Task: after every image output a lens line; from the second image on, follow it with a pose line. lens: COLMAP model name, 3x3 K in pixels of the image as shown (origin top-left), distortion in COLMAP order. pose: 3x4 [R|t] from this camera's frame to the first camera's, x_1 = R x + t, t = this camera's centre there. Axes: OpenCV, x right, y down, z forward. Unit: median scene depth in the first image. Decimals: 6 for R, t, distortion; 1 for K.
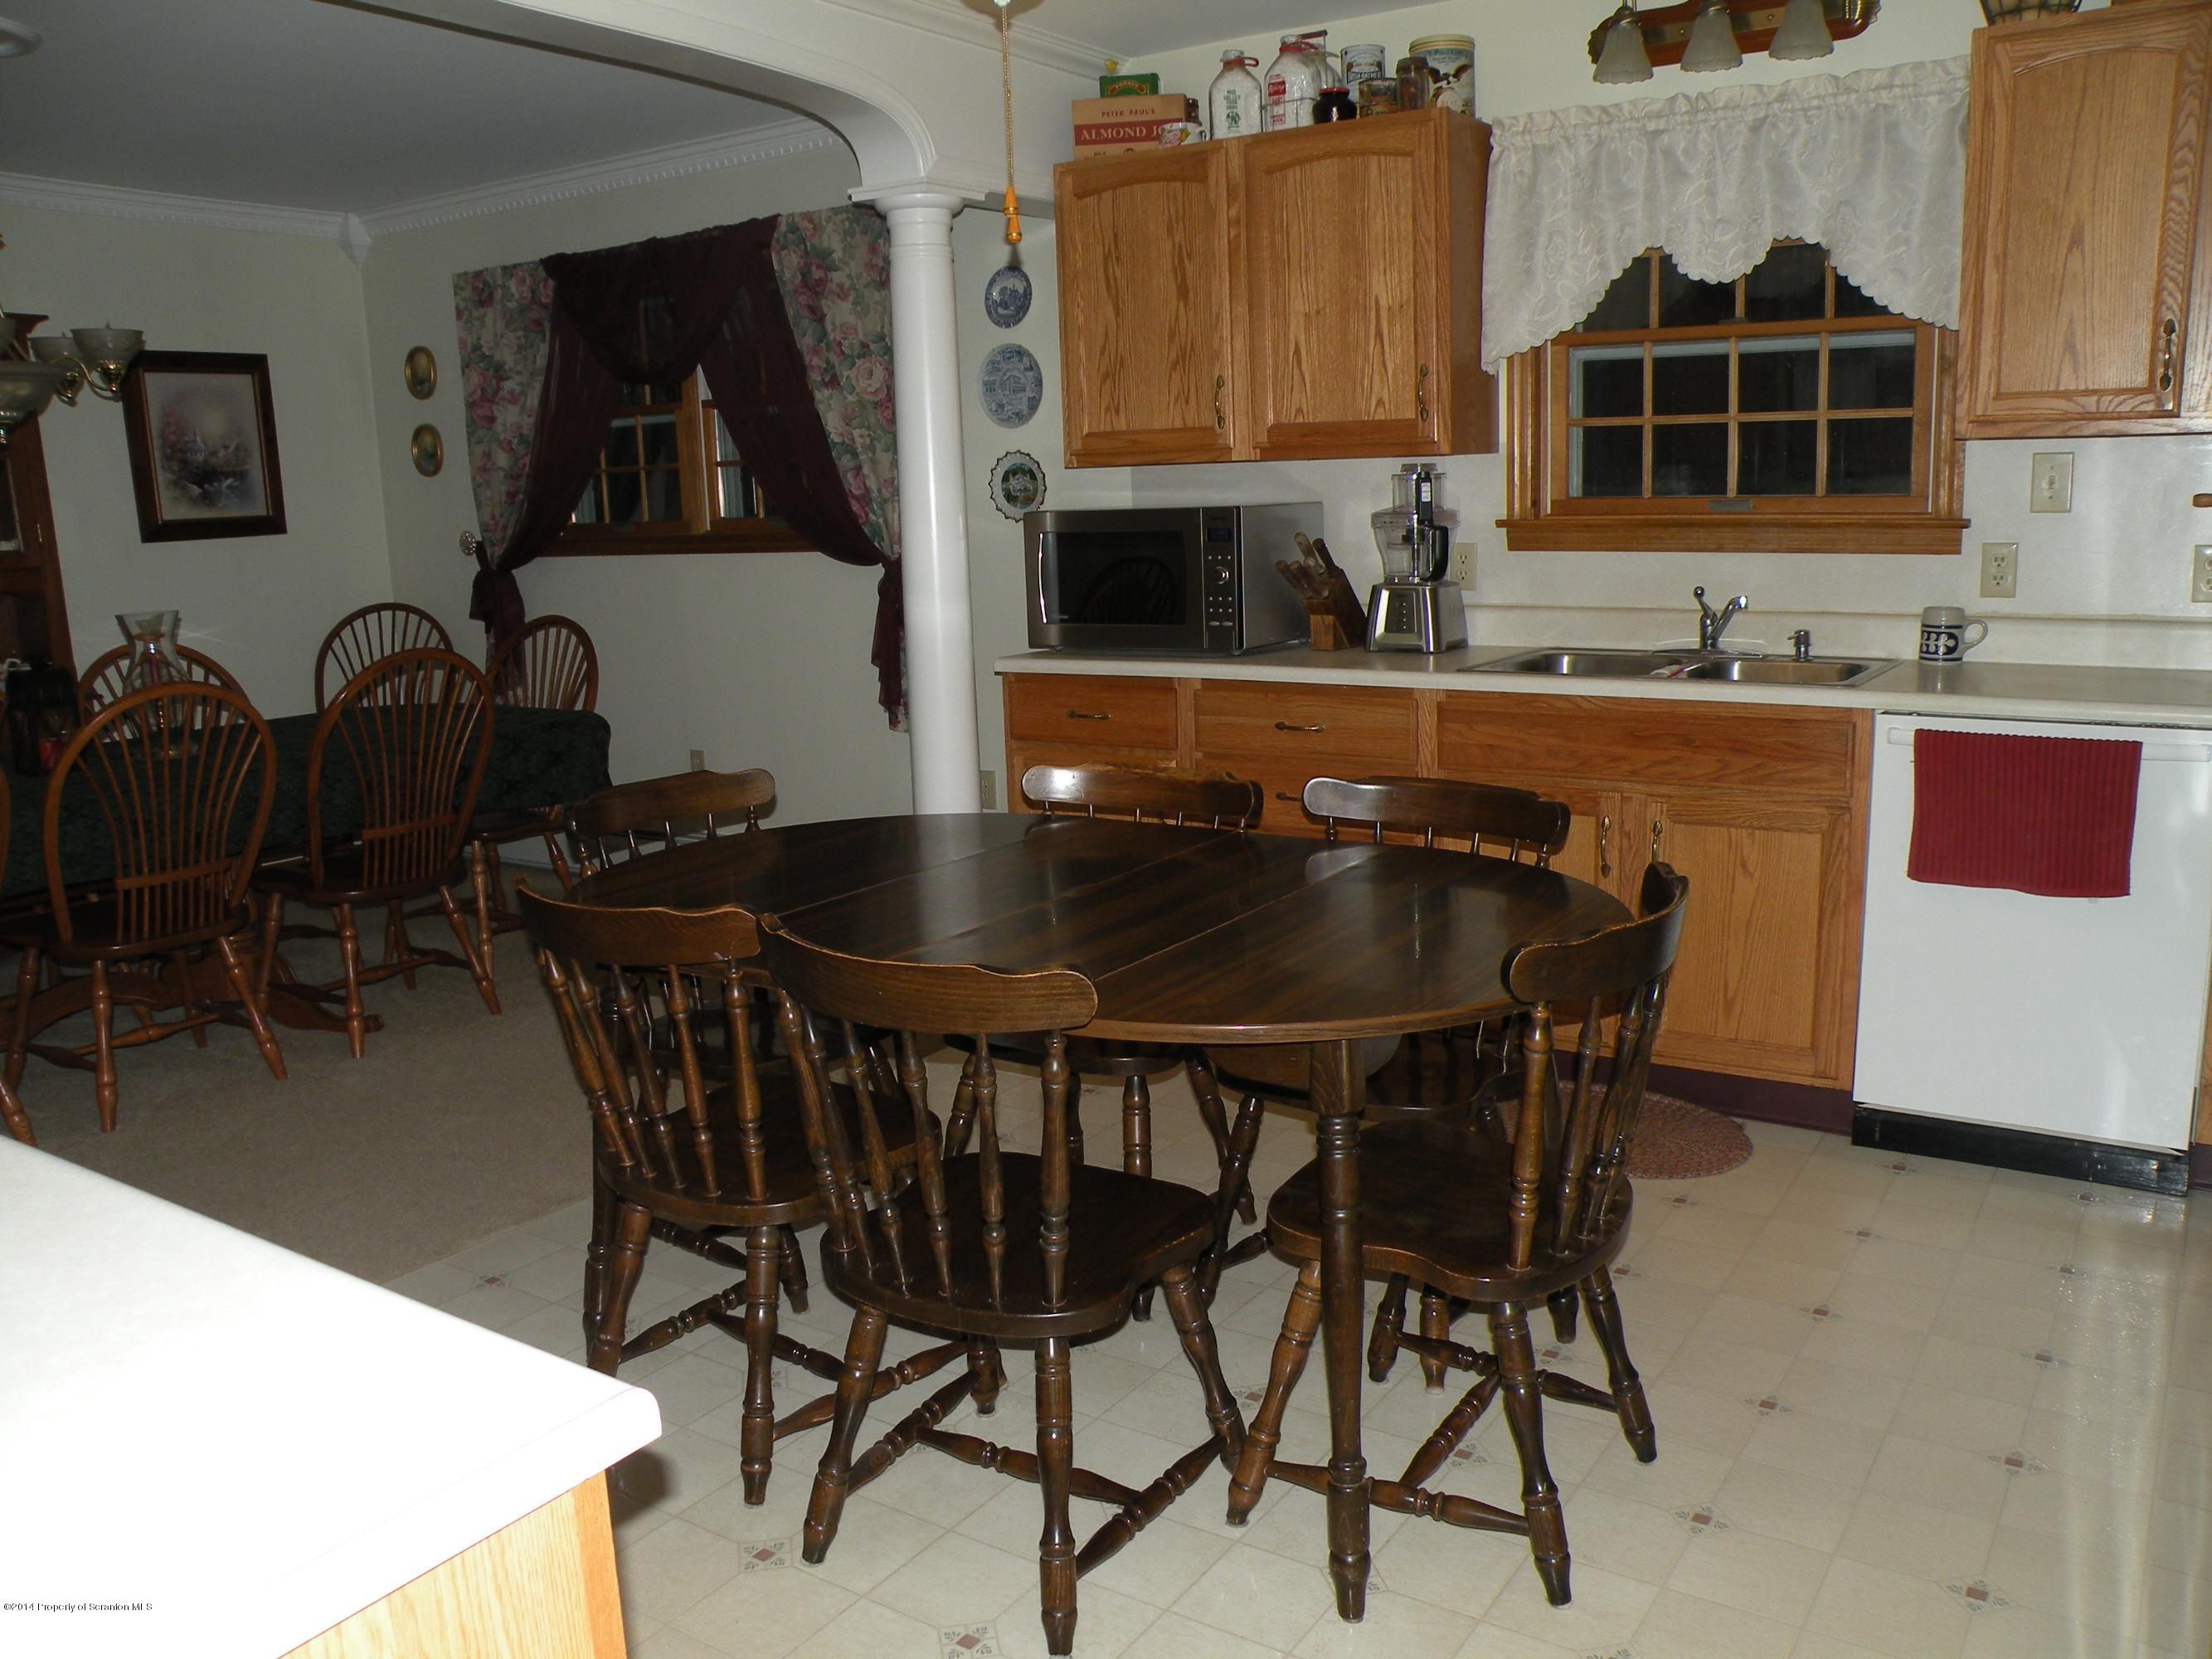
lens RADIAL K [[1772.3, 0, 1108.6], [0, 1772.3, 838.0], [0, 0, 1]] dist [-0.160442, 0.139831]
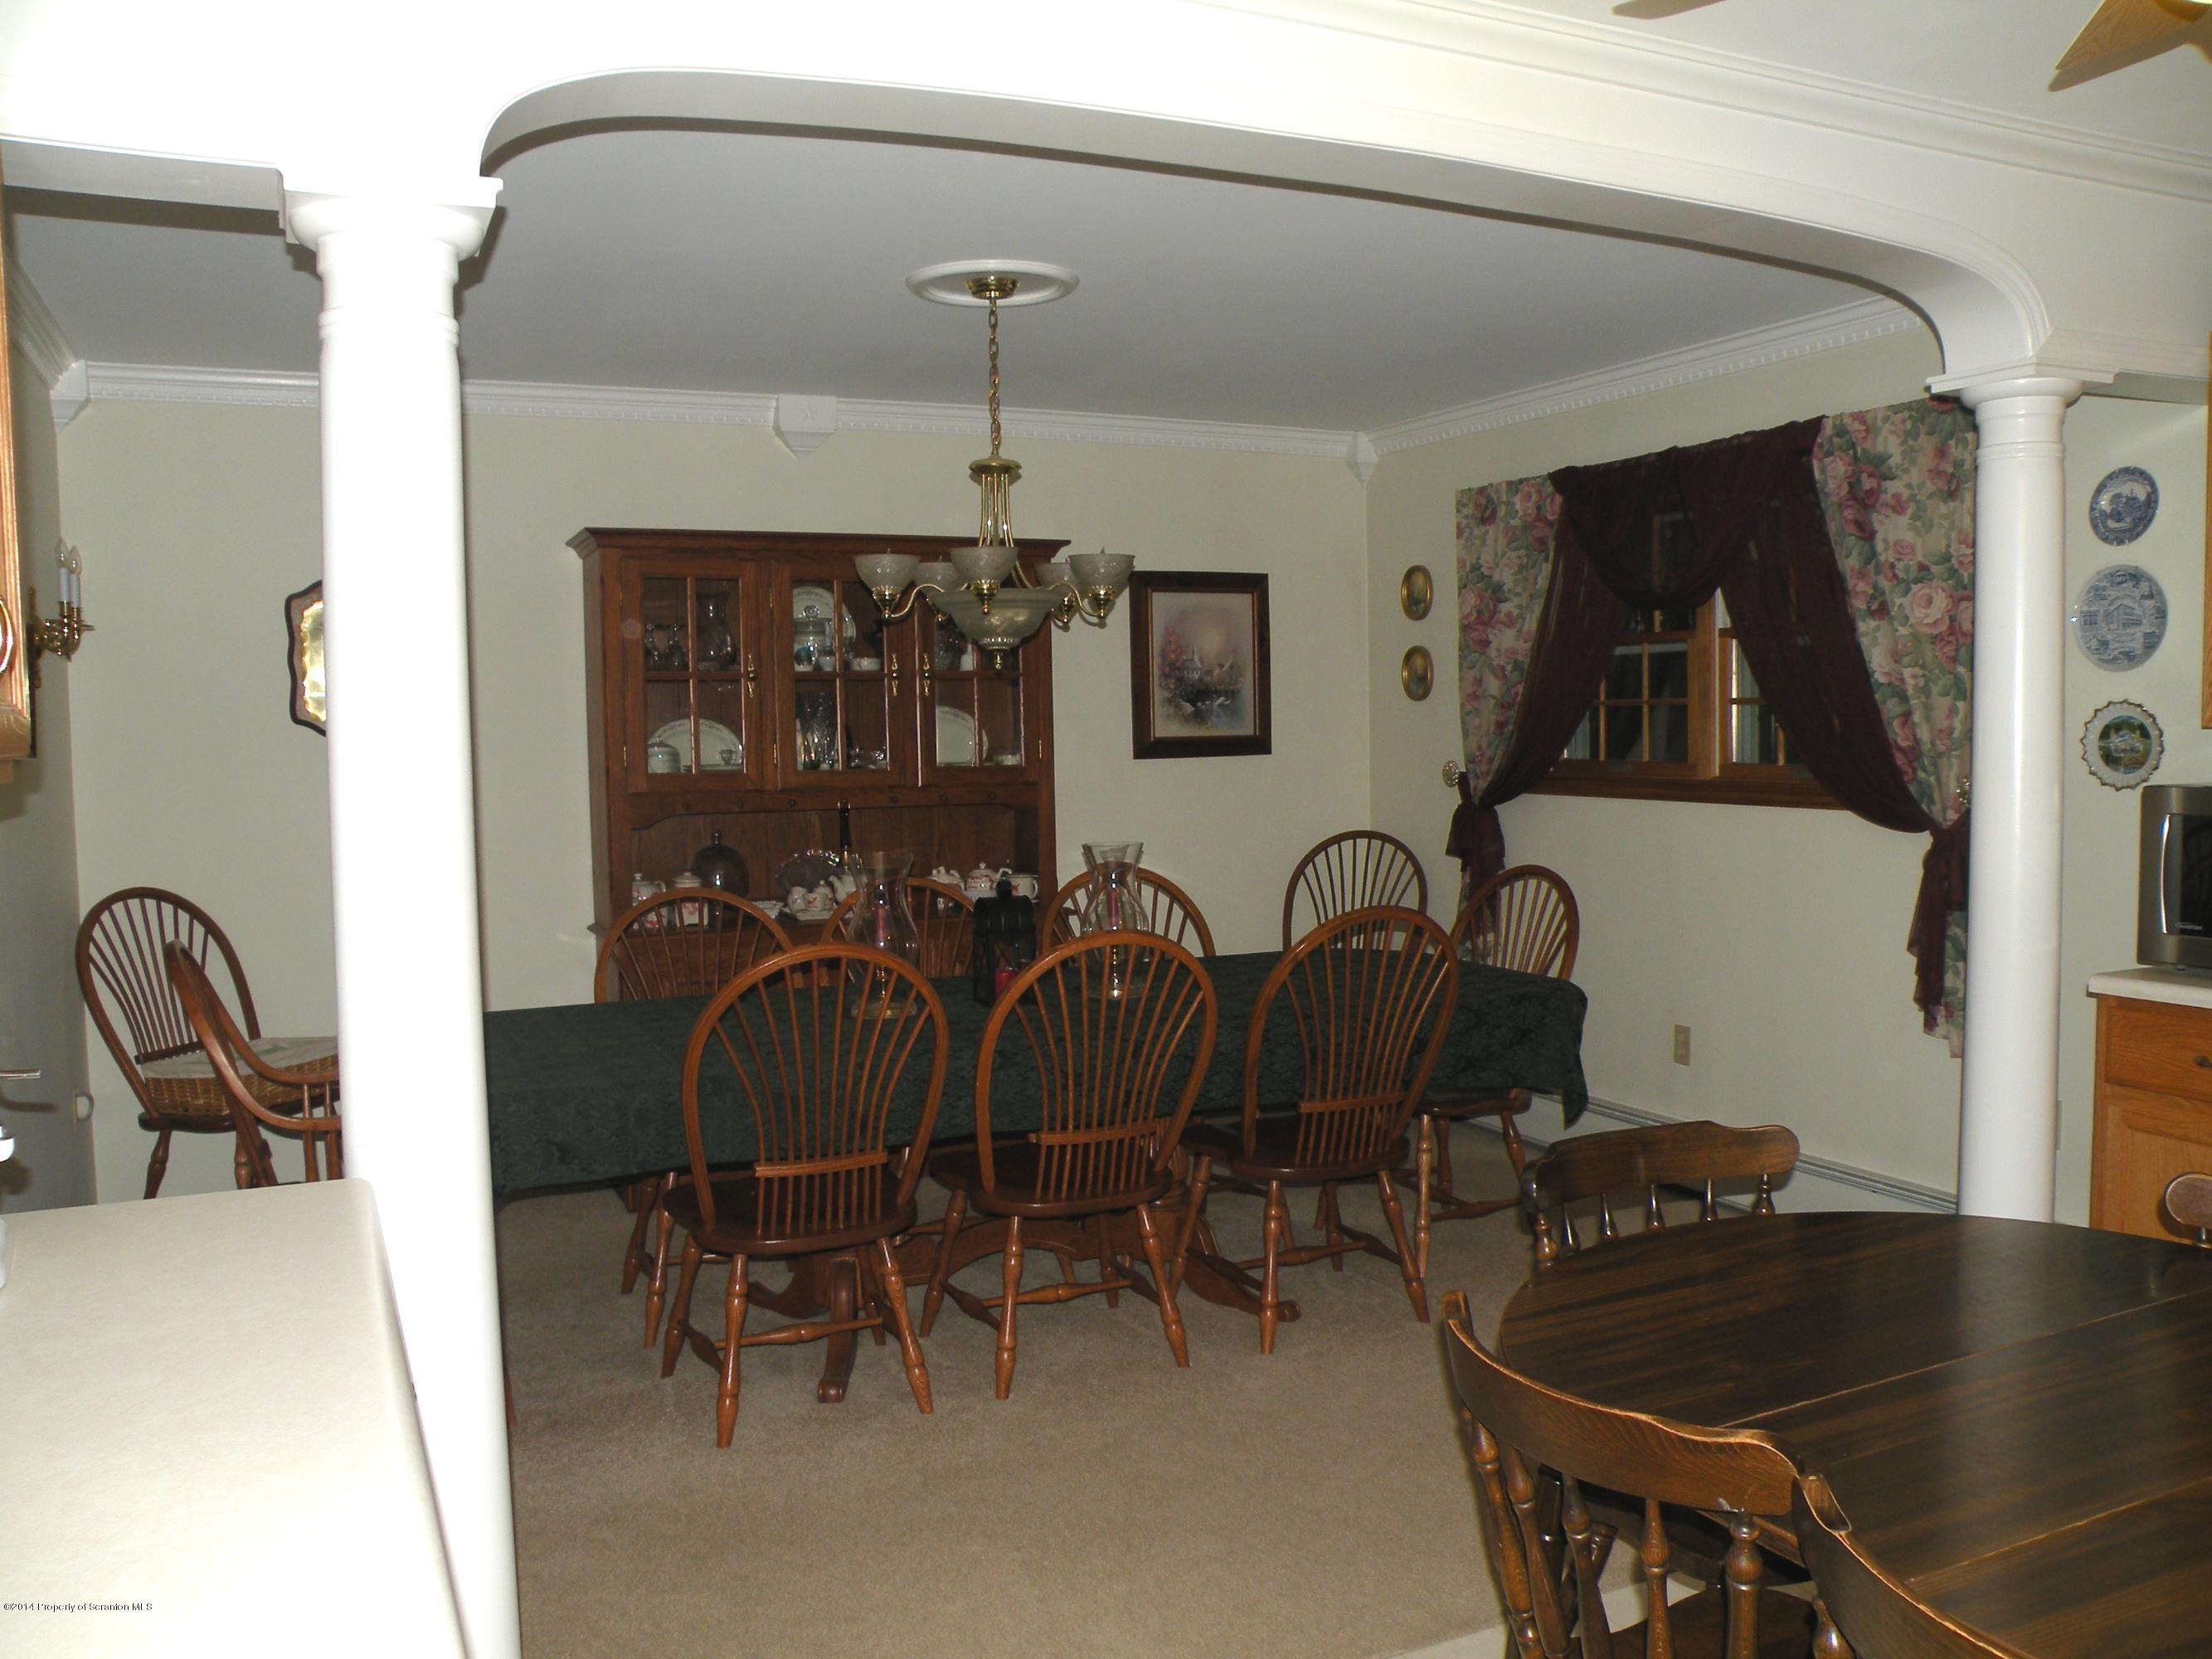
lens RADIAL K [[1772.3, 0, 1118.3], [0, 1772.3, 891.2], [0, 0, 1]] dist [-0.160442, 0.139831]
pose [[0.857017, 0.066107, -0.511030, -0.042602], [-0.110950, 0.992148, -0.057723, -0.041057], [0.503202, 0.106168, 0.857622, 0.127274]]
